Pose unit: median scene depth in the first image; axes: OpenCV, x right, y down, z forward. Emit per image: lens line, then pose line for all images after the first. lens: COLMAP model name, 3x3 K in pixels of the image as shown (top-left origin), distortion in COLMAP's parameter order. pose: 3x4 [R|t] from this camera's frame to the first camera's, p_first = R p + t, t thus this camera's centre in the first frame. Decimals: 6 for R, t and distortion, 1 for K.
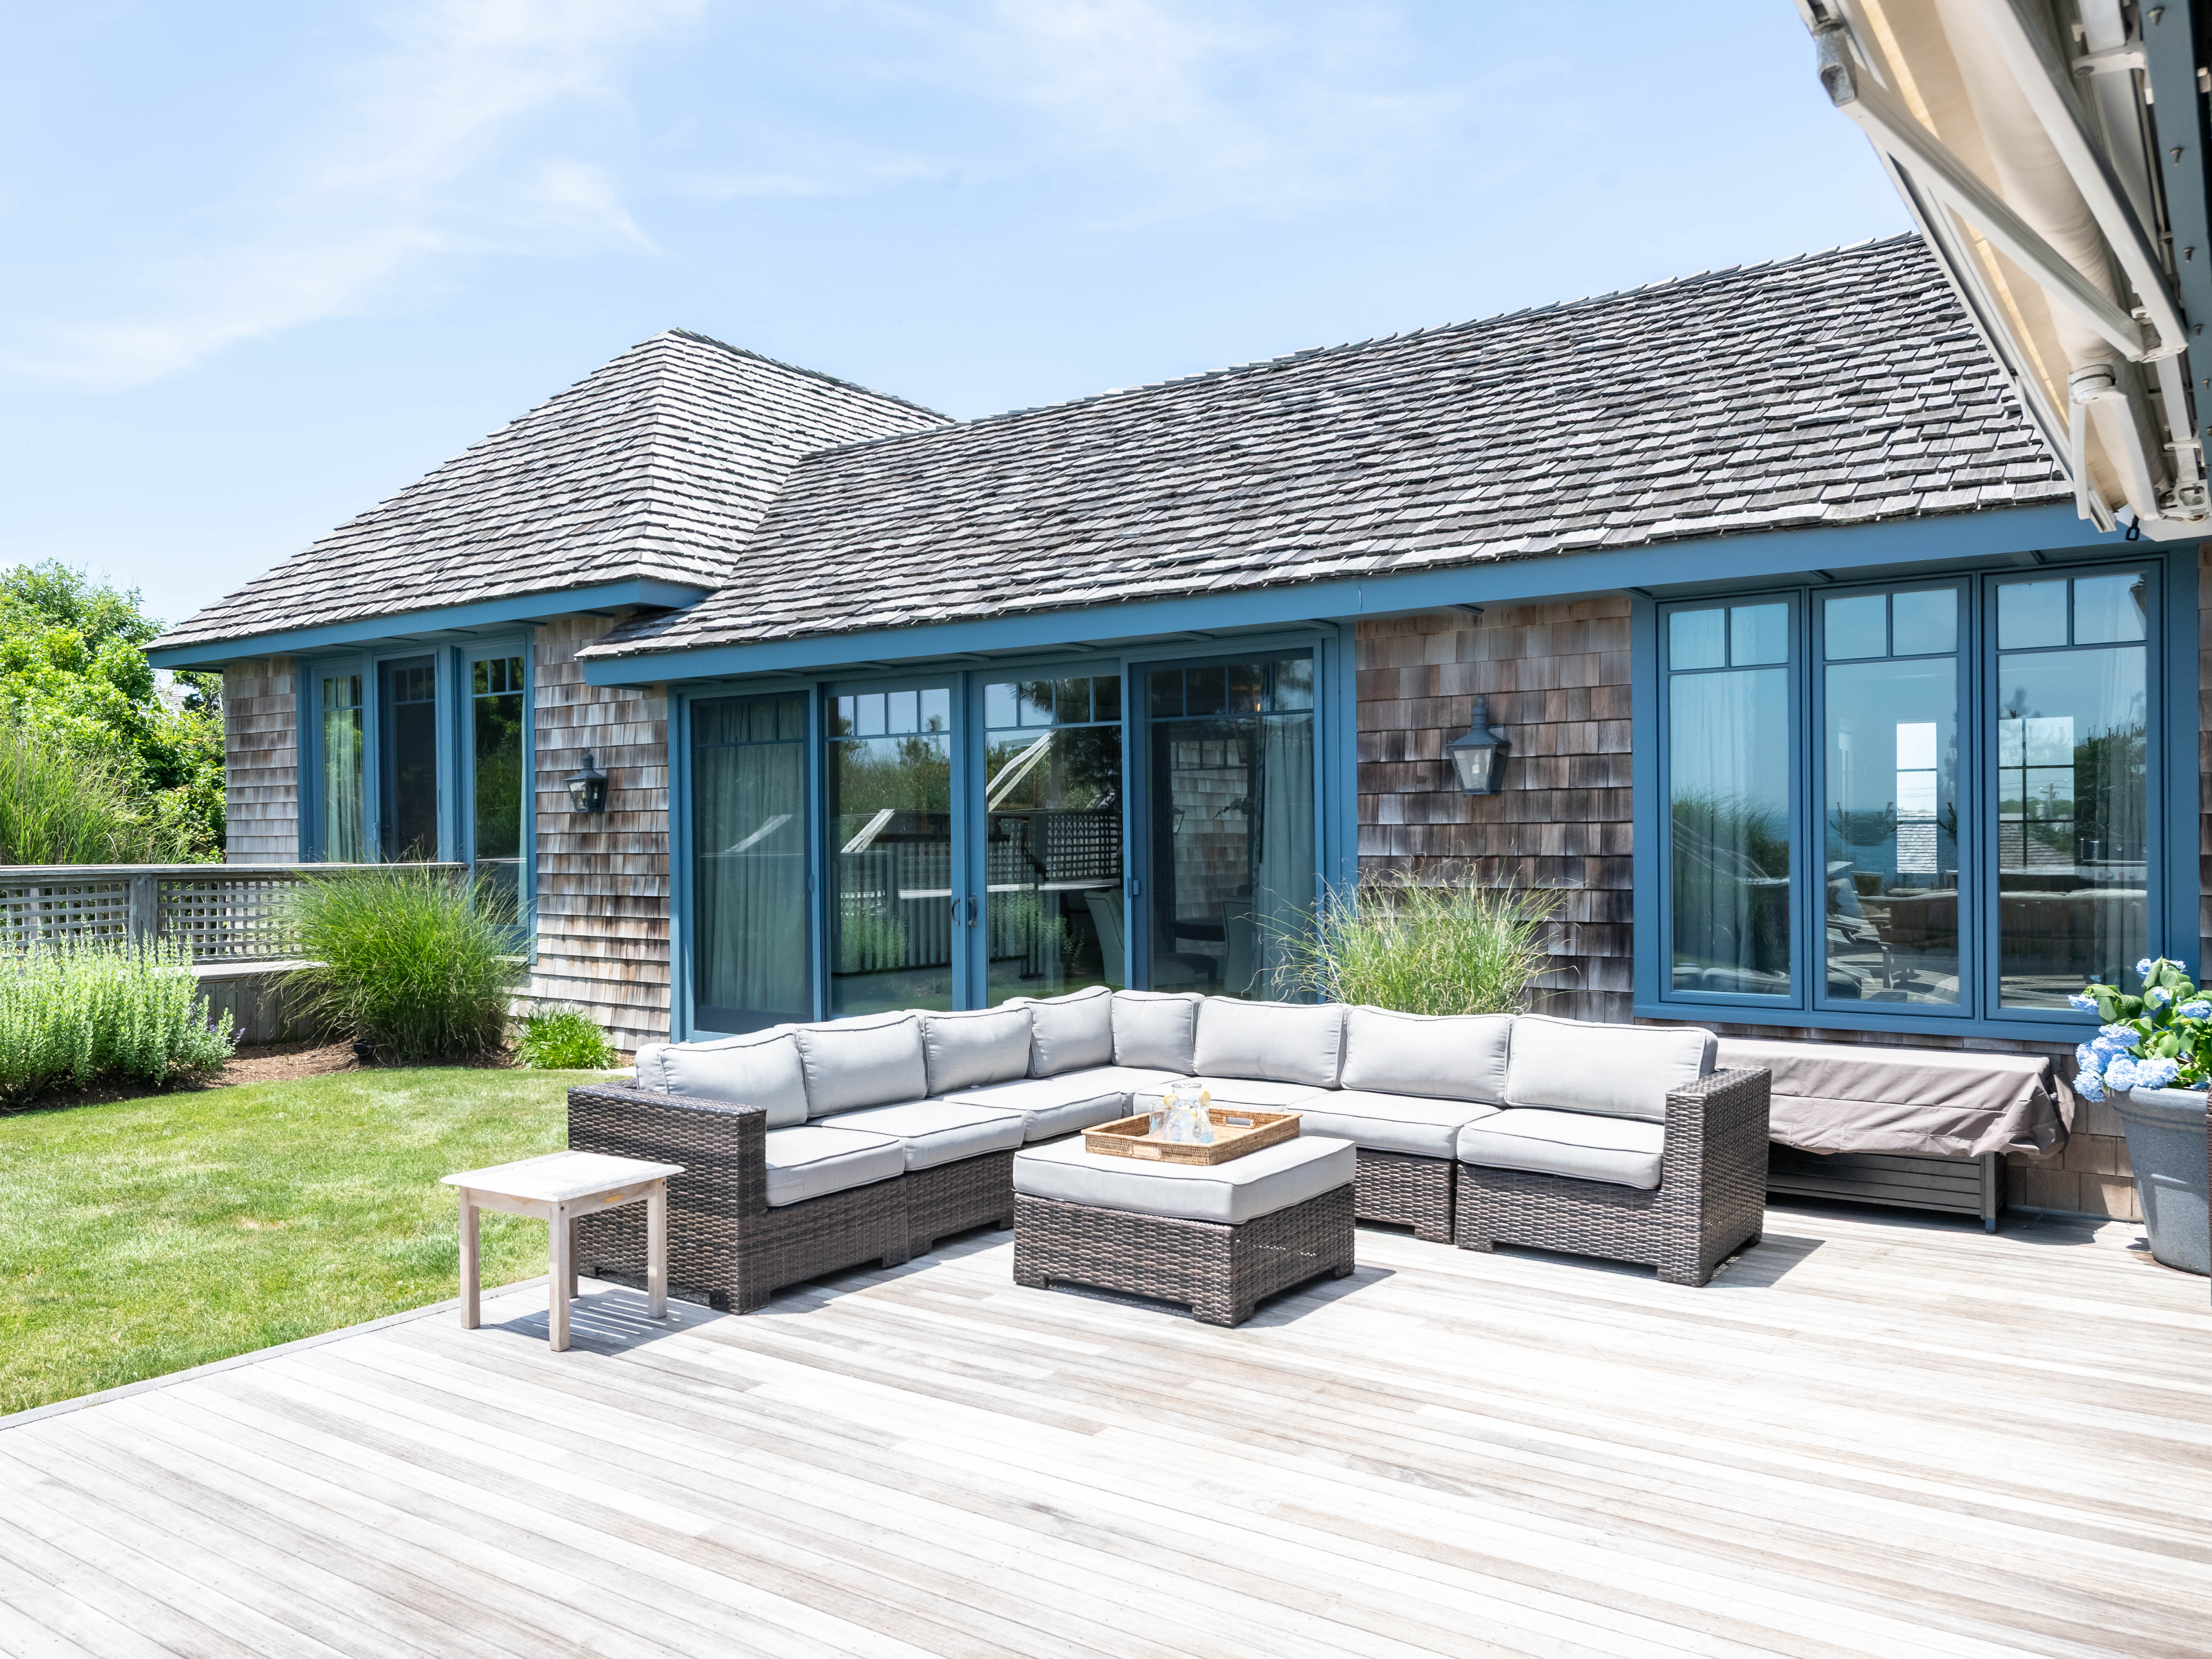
lens RADIAL K [[1665.5, 0, 1106.0], [0, 1665.5, 829.5], [0, 0, 1]] dist [0.038119, 0.000387]
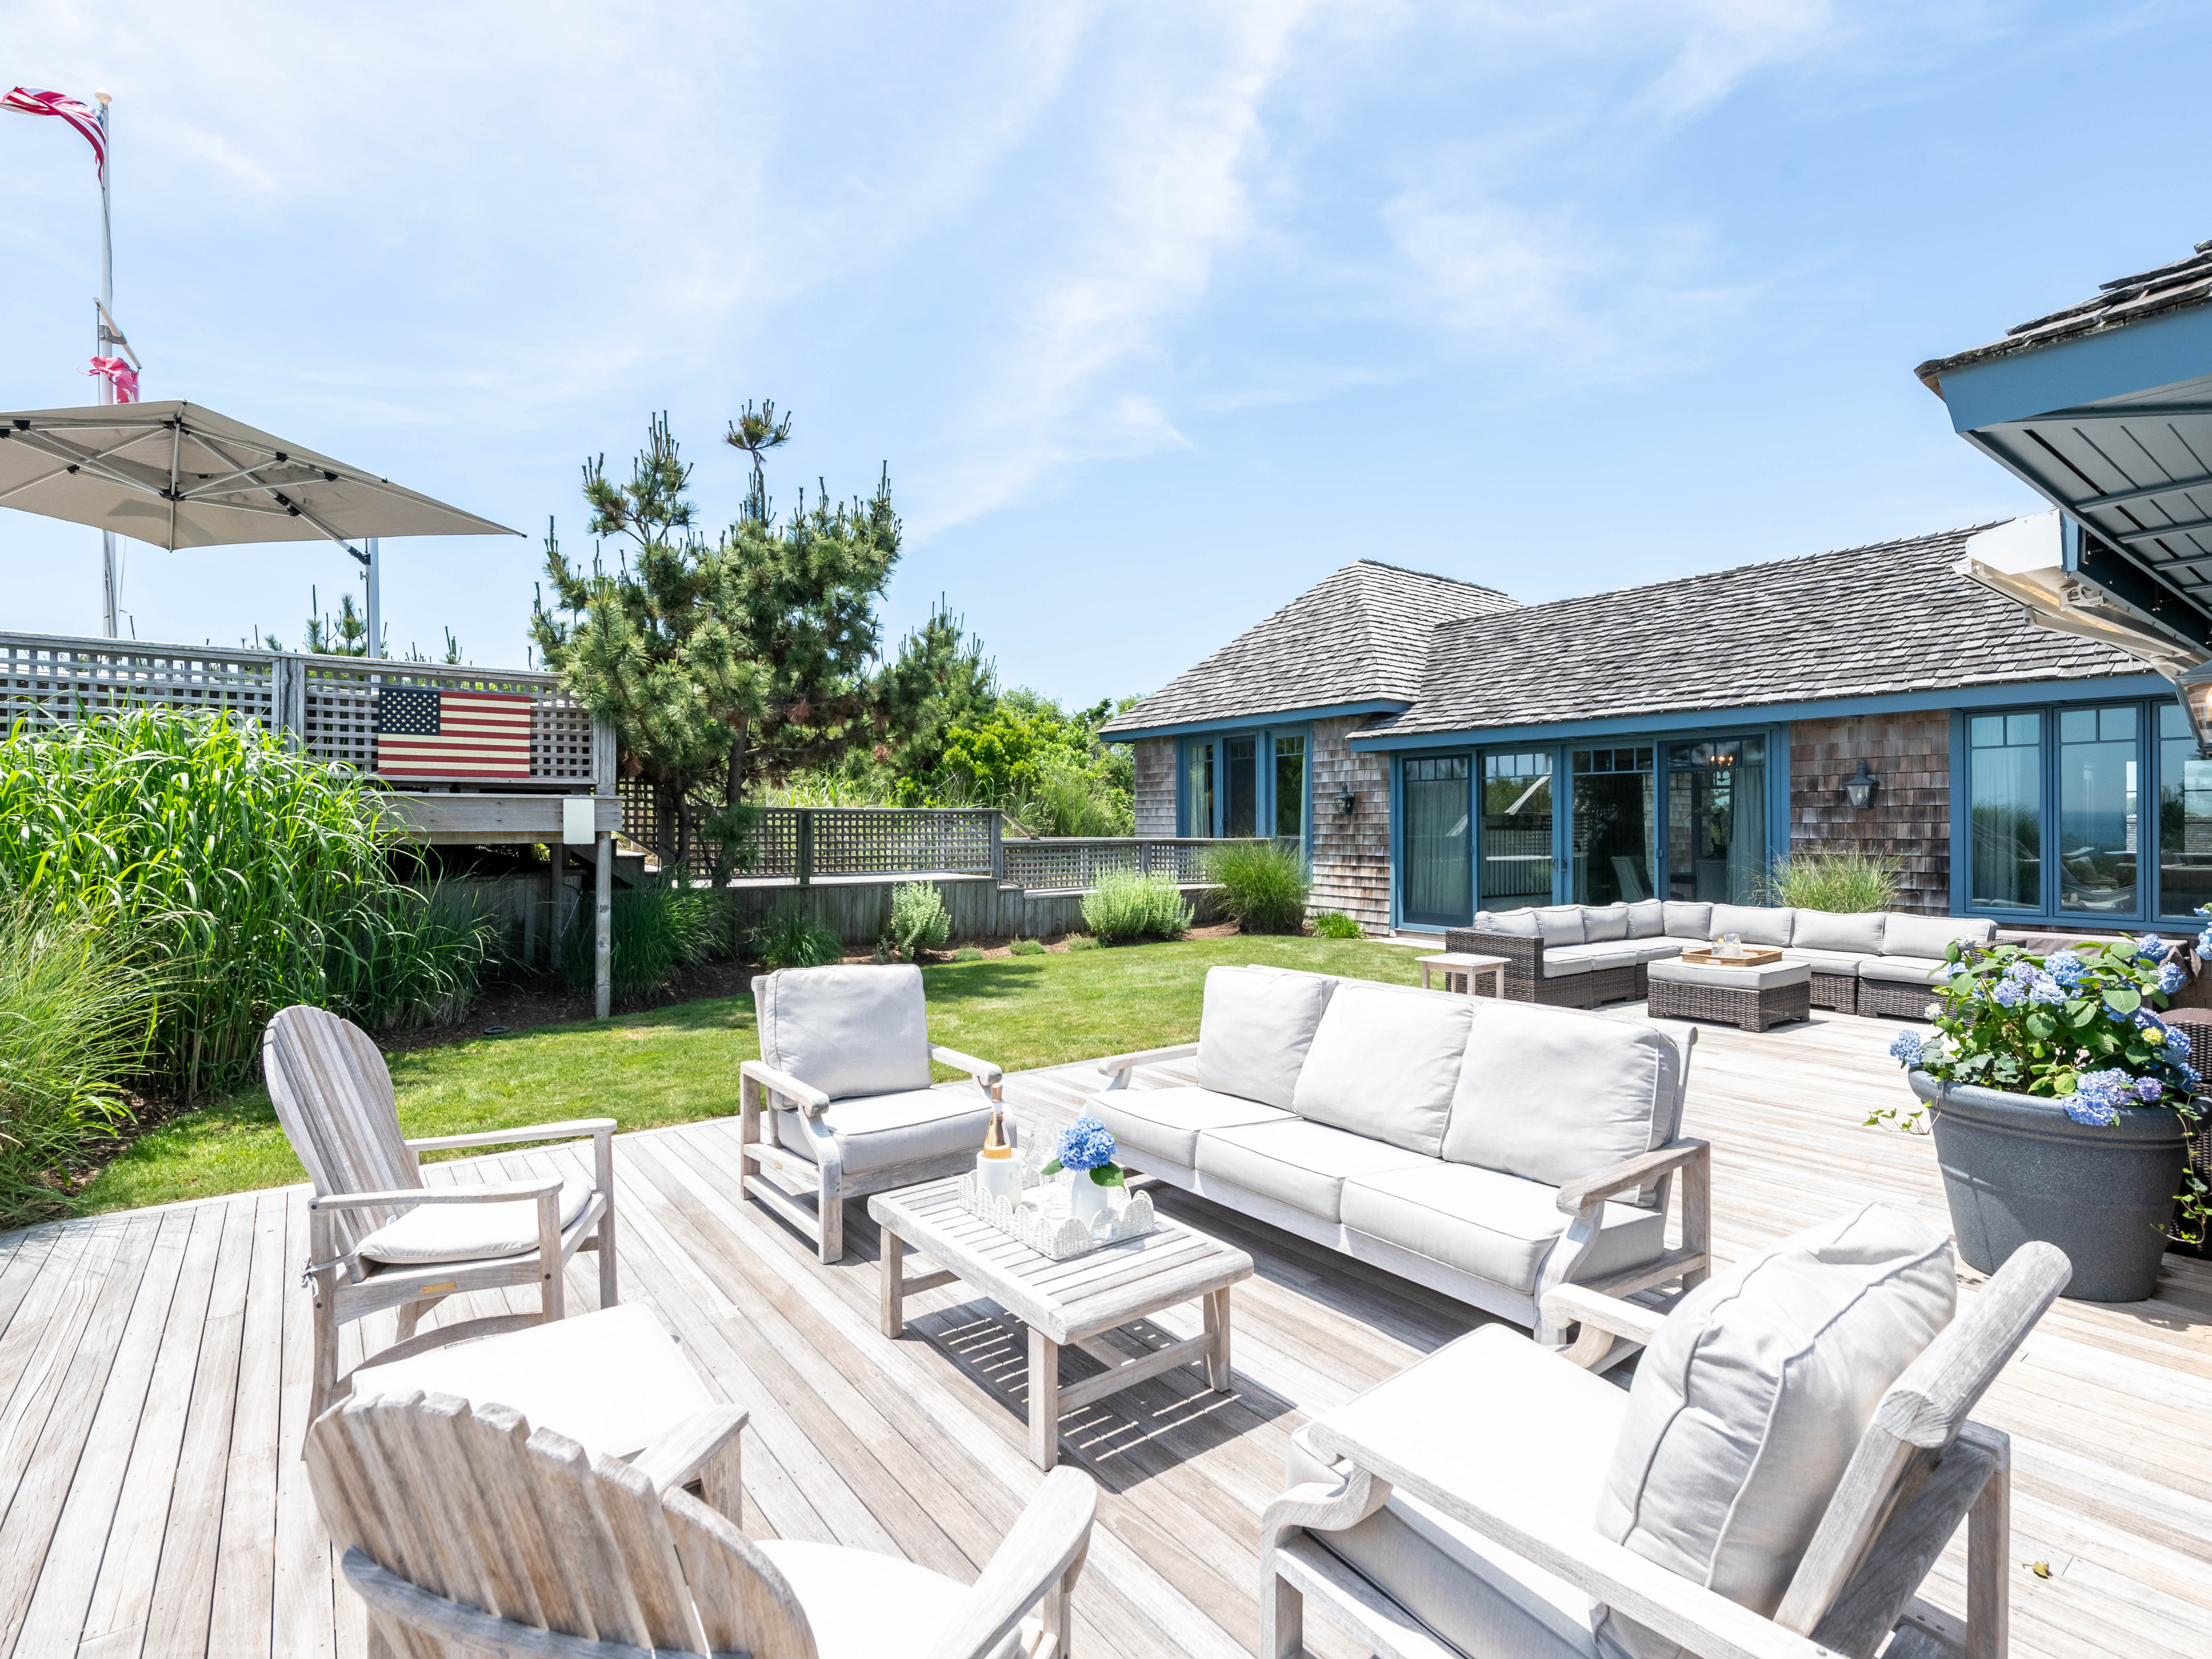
lens RADIAL K [[1197.2, 0, 1107.0], [0, 1197.2, 820.6], [0, 0, 1]] dist [-0.001107, -0.000353]
pose [[0.956205, 0.005110, -0.292654, -0.212987], [-0.005142, 0.999987, 0.000659, -0.002347], [0.292653, 0.000875, 0.956218, -0.613646]]
